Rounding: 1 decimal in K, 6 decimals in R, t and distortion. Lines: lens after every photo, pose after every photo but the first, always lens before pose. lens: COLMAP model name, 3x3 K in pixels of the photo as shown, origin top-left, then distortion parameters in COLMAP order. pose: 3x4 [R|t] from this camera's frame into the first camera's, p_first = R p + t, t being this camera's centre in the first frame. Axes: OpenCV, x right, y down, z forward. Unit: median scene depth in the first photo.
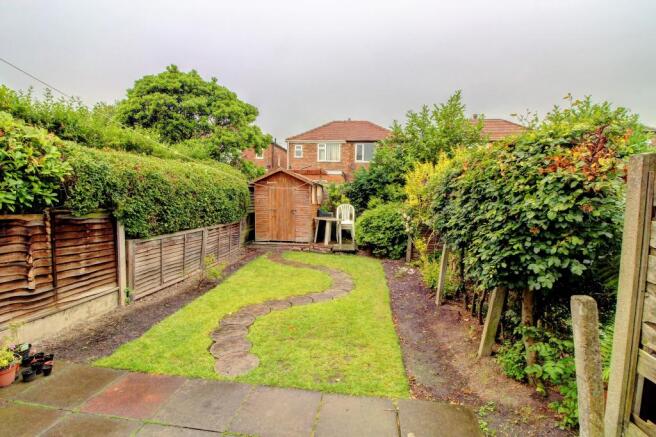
lens RADIAL K [[316.0, 0, 328.0], [0, 316.0, 218.5], [0, 0, 1]] dist [-0.023347, -0.000282]
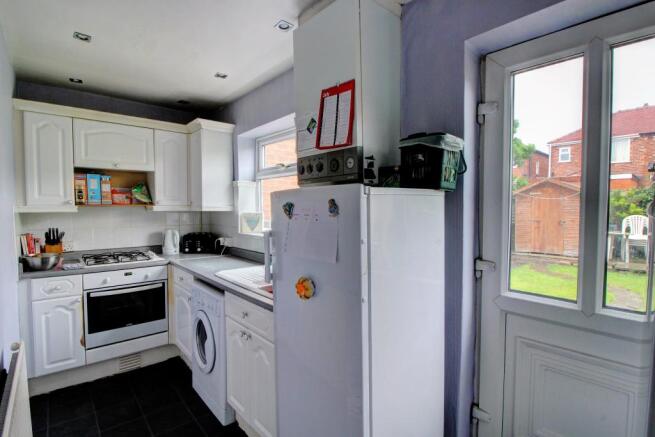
lens RADIAL K [[315.5, 0, 327.5], [0, 315.5, 218.5], [0, 0, 1]] dist [-0.023347, -0.000282]
pose [[0.739816, 0.007474, -0.672768, -0.000332], [-0.033237, 0.999123, -0.025450, 0.010407], [0.671988, 0.041189, 0.739416, -0.138044]]
